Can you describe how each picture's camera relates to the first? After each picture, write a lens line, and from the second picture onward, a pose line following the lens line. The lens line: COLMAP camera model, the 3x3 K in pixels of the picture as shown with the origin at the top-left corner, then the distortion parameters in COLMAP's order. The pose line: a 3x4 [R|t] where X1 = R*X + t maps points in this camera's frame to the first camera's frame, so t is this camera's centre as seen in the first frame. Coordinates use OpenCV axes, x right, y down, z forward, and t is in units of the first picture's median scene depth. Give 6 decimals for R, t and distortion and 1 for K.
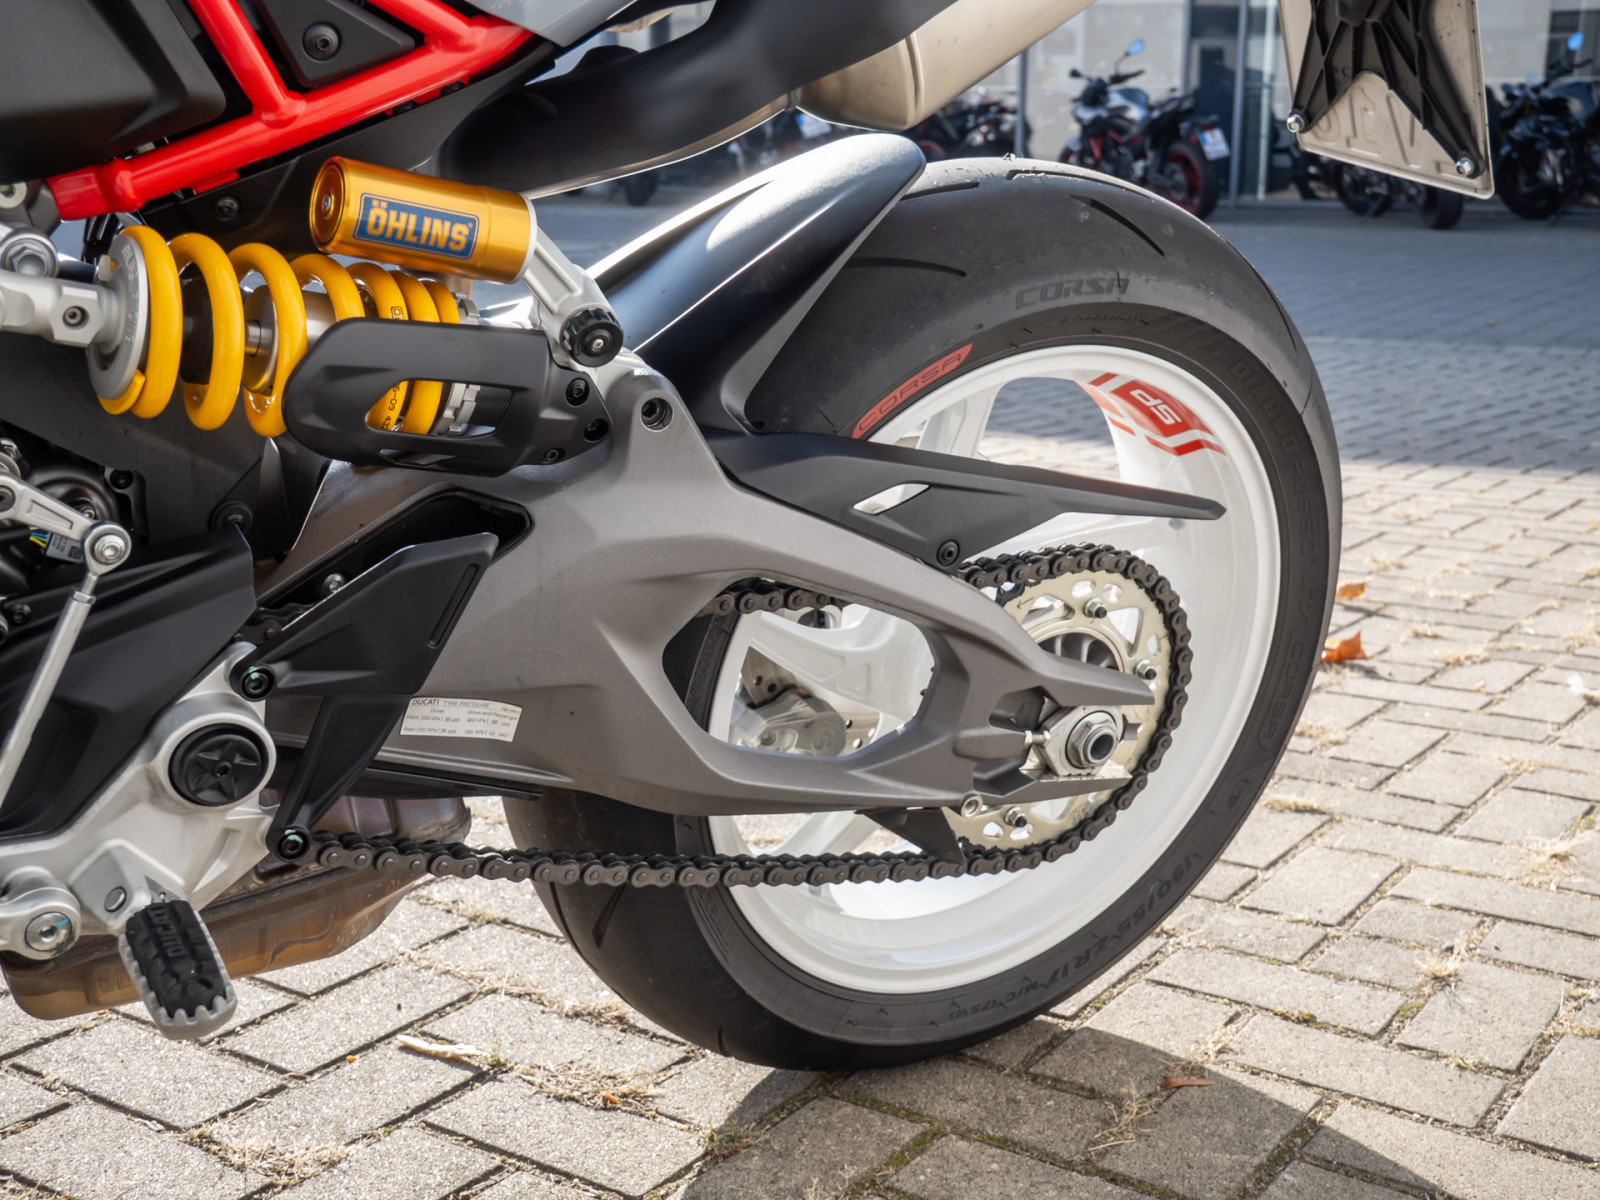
lens RADIAL K [[1933.6, 0, 800.0], [0, 1933.6, 600.0], [0, 0, 1]] dist [0.000644, 0.047322]
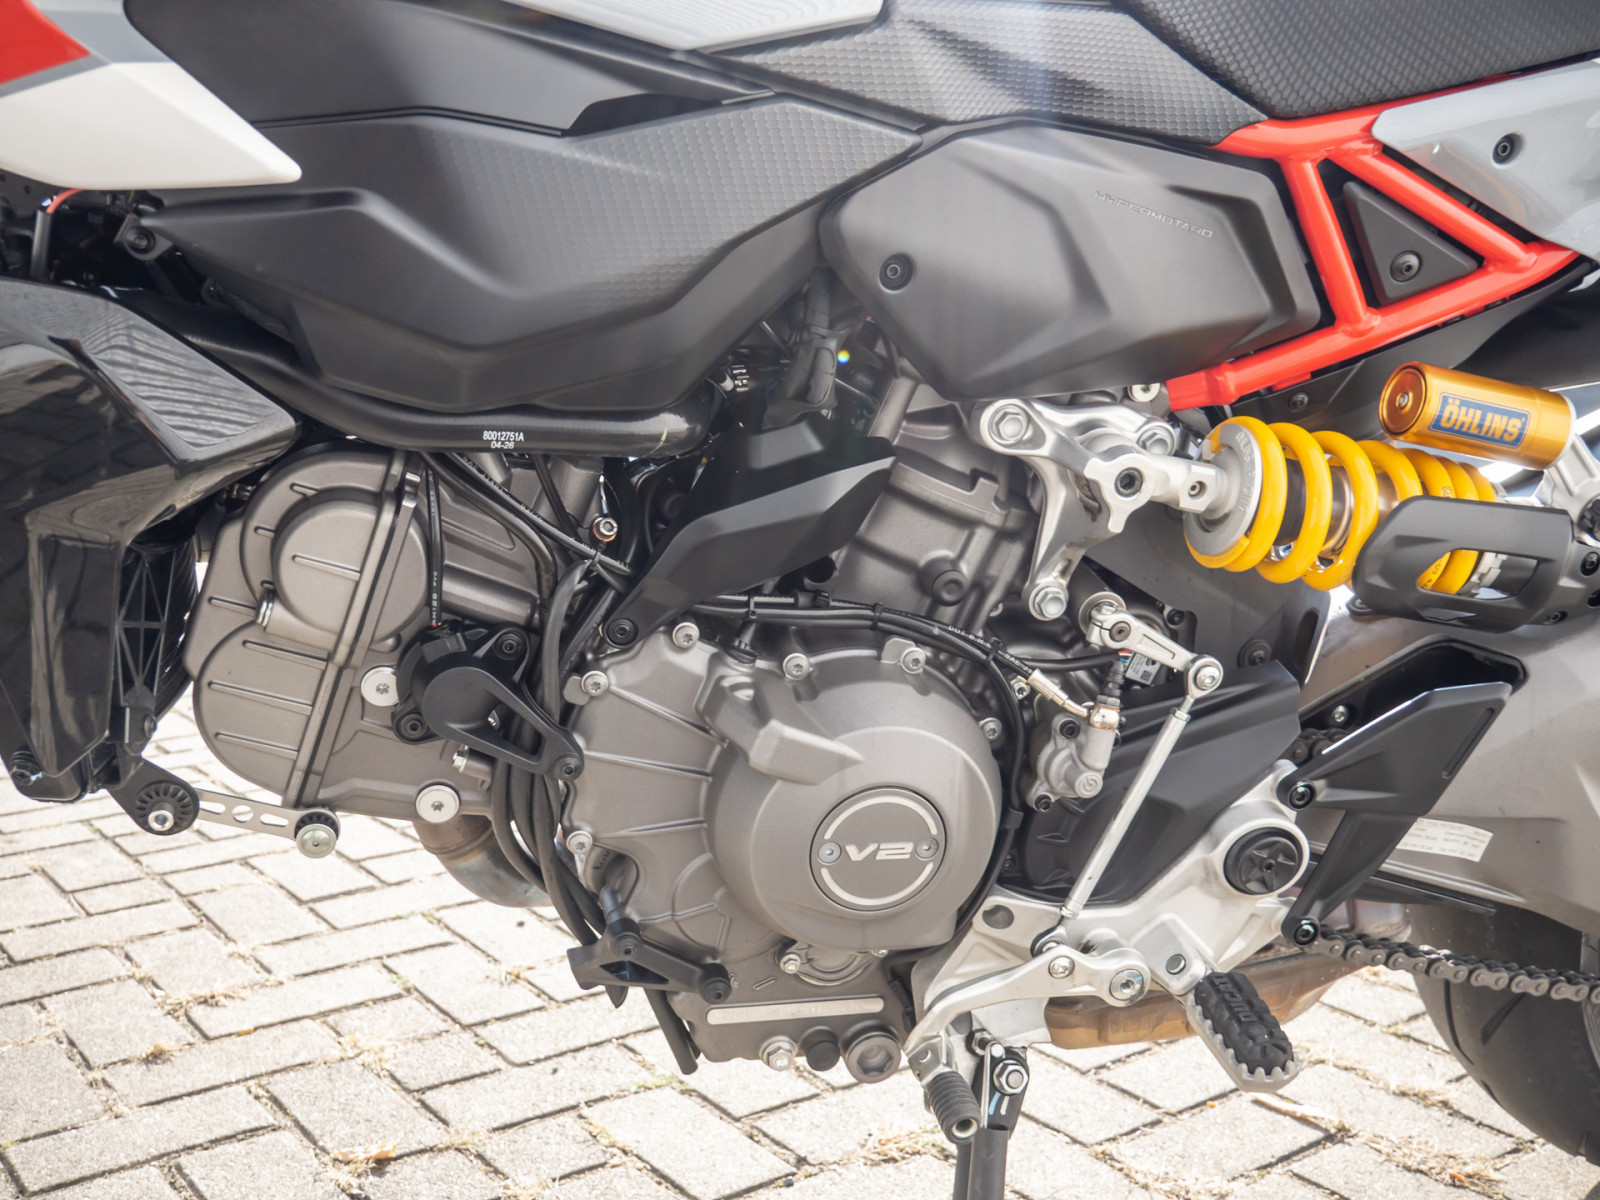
lens RADIAL K [[1615.4, 0, 800.0], [0, 1615.4, 600.0], [0, 0, 1]] dist [-0.015132, 0.010031]
pose [[0.944874, 0.053501, -0.323035, -0.248686], [-0.072337, 0.996292, -0.046580, -0.008423], [0.319345, 0.067380, 0.945240, -0.045961]]
